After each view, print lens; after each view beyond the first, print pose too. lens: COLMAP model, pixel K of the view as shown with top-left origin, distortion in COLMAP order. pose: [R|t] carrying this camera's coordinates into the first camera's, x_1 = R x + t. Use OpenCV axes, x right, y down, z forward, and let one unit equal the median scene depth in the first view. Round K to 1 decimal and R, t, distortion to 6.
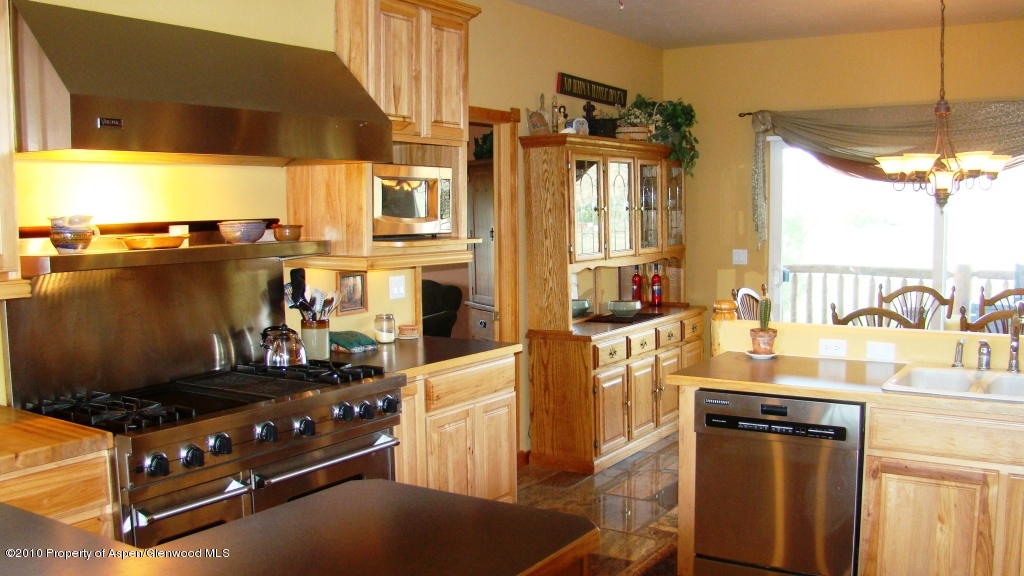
lens RADIAL K [[947.7, 0, 512.0], [0, 947.7, 288.0], [0, 0, 1]] dist [-0.189037, 0.146002]
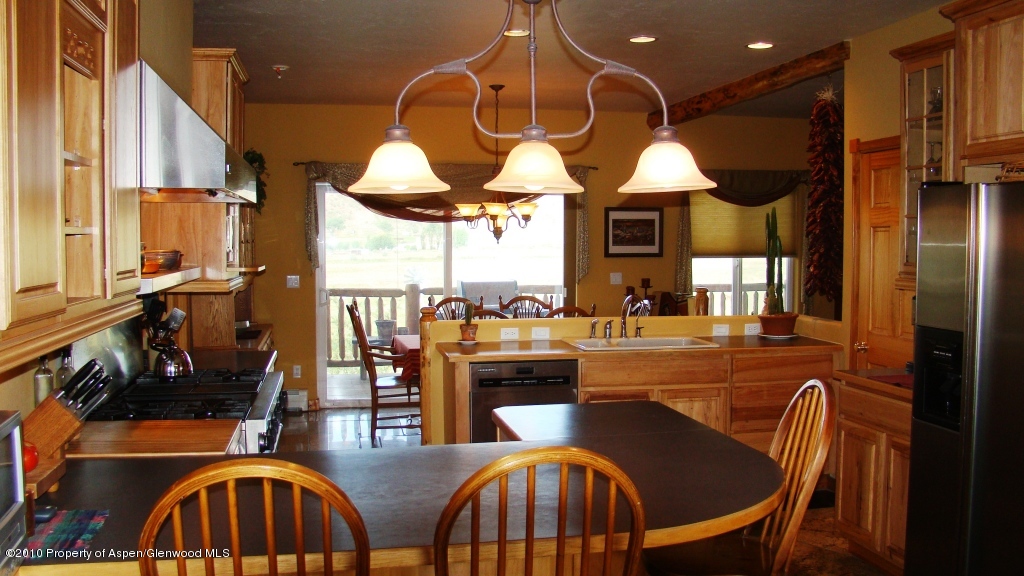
lens RADIAL K [[947.7, 0, 512.0], [0, 947.7, 288.0], [0, 0, 1]] dist [-0.189037, 0.146002]
pose [[0.716309, -0.027031, 0.697259, -0.705961], [0.051633, 0.998563, -0.014332, 0.012502], [-0.695870, 0.046268, 0.716676, -0.105353]]
